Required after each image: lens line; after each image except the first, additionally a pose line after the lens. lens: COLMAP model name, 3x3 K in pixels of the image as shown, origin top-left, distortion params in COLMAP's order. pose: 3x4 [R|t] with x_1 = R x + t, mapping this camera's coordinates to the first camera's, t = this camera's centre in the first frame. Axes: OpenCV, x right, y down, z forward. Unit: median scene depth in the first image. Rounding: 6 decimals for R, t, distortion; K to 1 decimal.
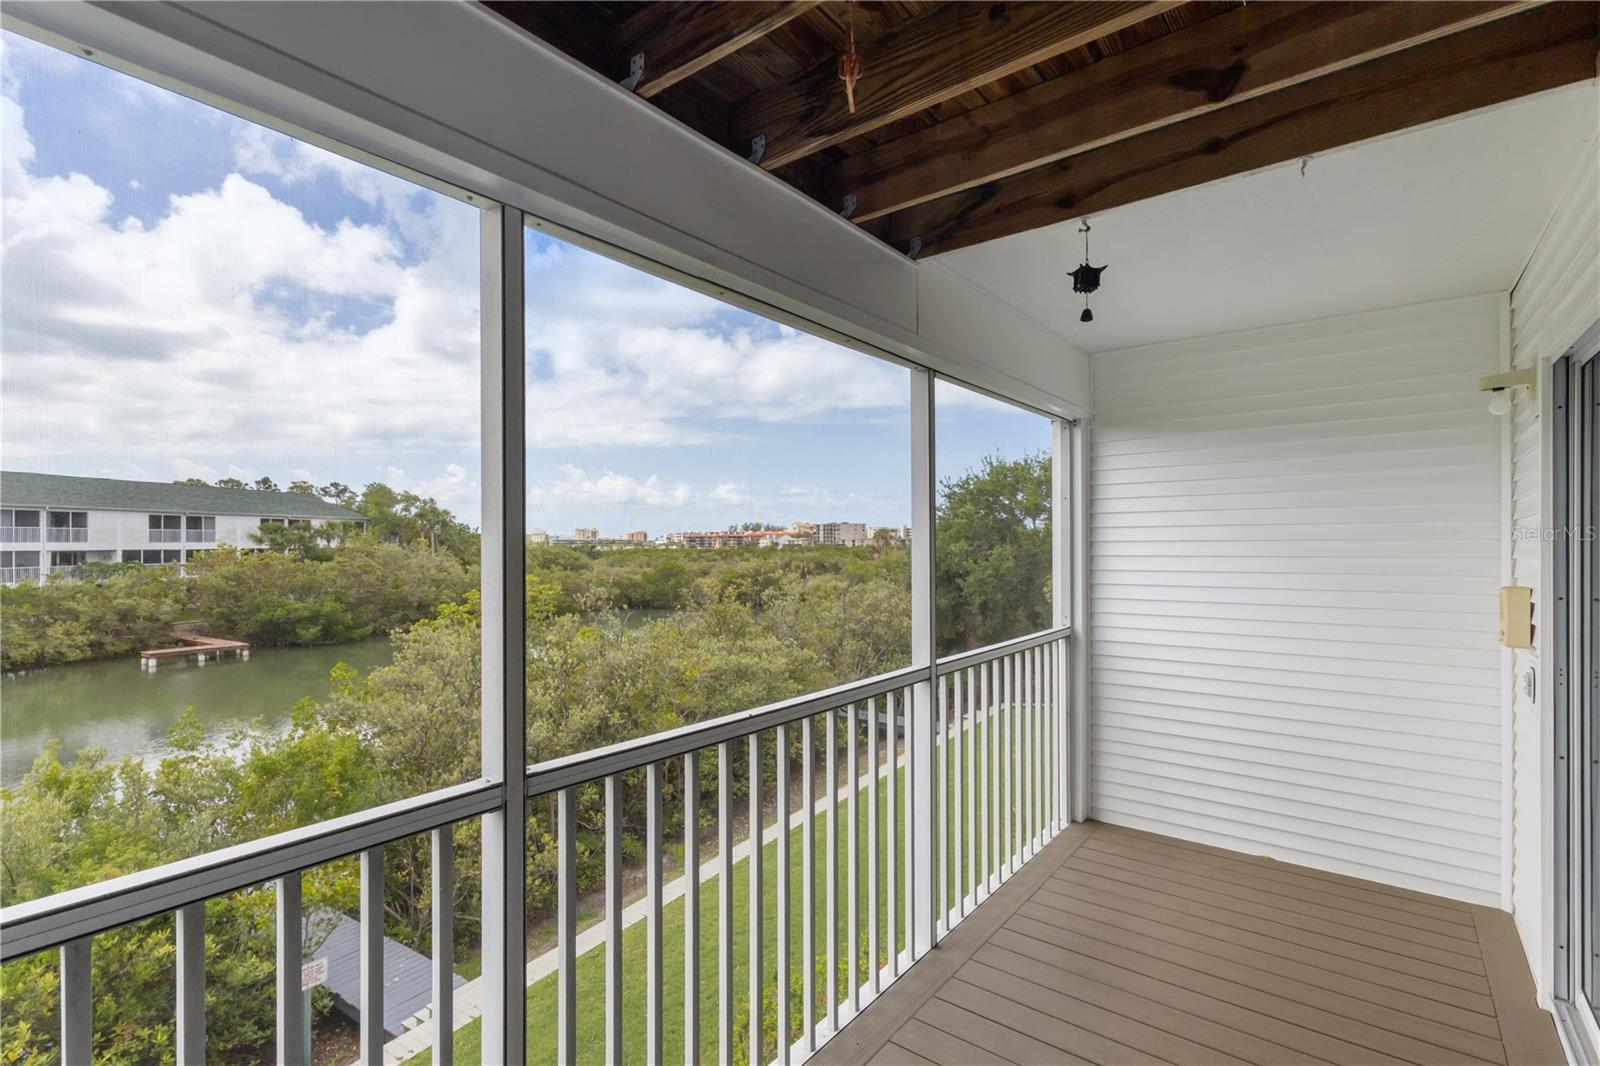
lens RADIAL K [[750.8, 0, 794.8], [0, 750.8, 542.0], [0, 0, 1]] dist [-0.003411, 0.002565]
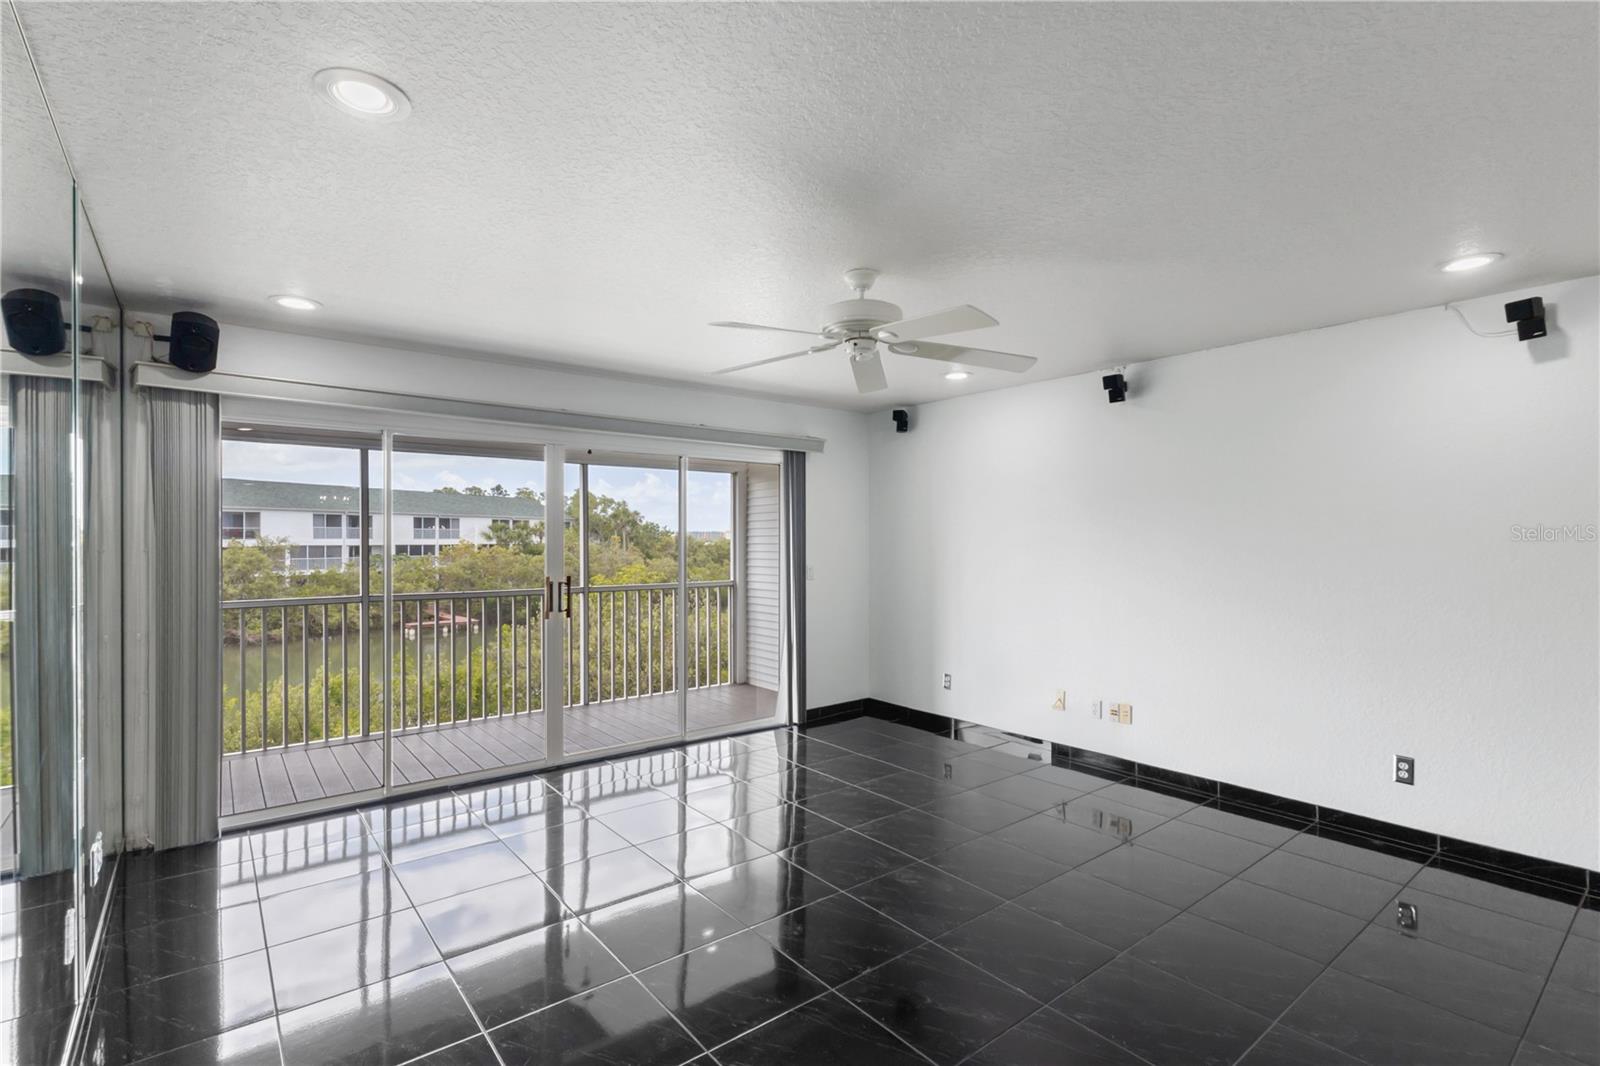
lens RADIAL K [[750.8, 0, 806.7], [0, 750.8, 540.4], [0, 0, 1]] dist [-0.003411, 0.002565]
pose [[0.970761, 0.000720, -0.240047, 0.086007], [-0.000352, 0.999999, 0.001576, 0.000560], [0.240048, -0.001445, 0.970760, -0.069216]]
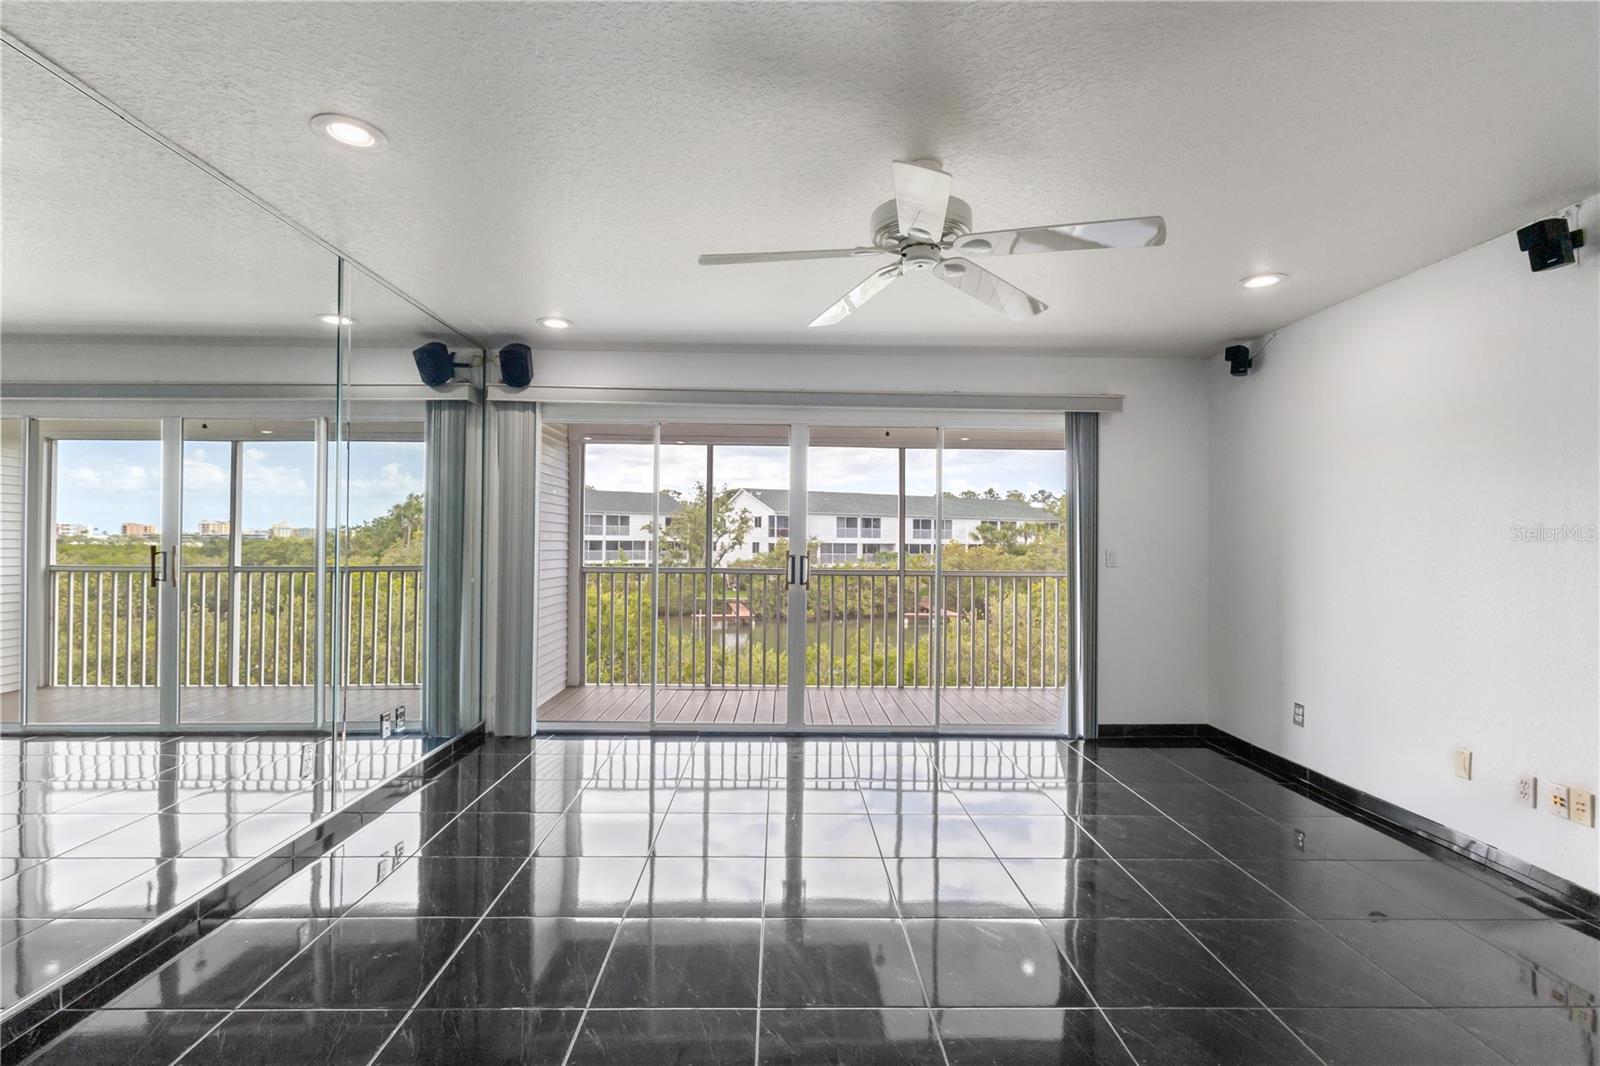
lens RADIAL K [[750.8, 0, 796.3], [0, 750.8, 529.3], [0, 0, 1]] dist [-0.003411, 0.002565]
pose [[0.618305, -0.003591, -0.785930, 0.110498], [-0.011102, 0.999850, -0.013303, 0.003941], [0.785860, 0.016951, 0.618172, -0.045495]]
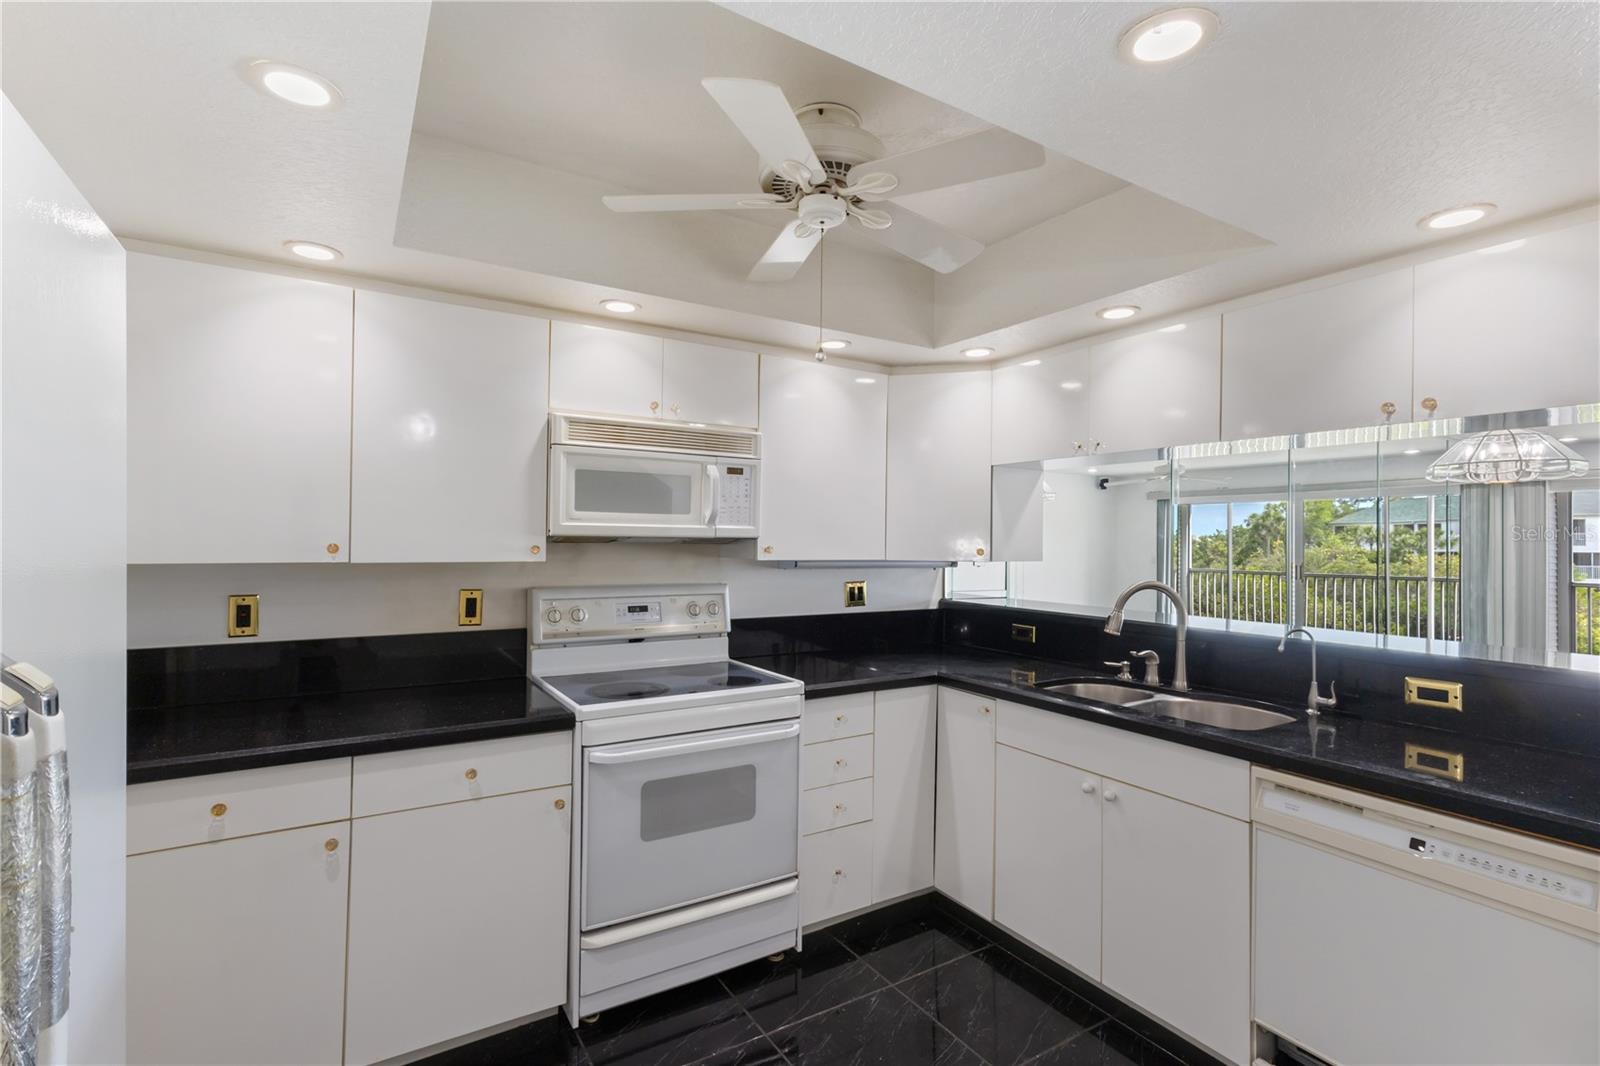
lens RADIAL K [[750.8, 0, 803.2], [0, 750.8, 533.5], [0, 0, 1]] dist [-0.003411, 0.002565]
pose [[-0.335782, -0.007842, -0.941907, 0.217062], [-0.013924, 0.999897, -0.003361, 0.000502], [0.941837, 0.011986, -0.335857, -0.107443]]
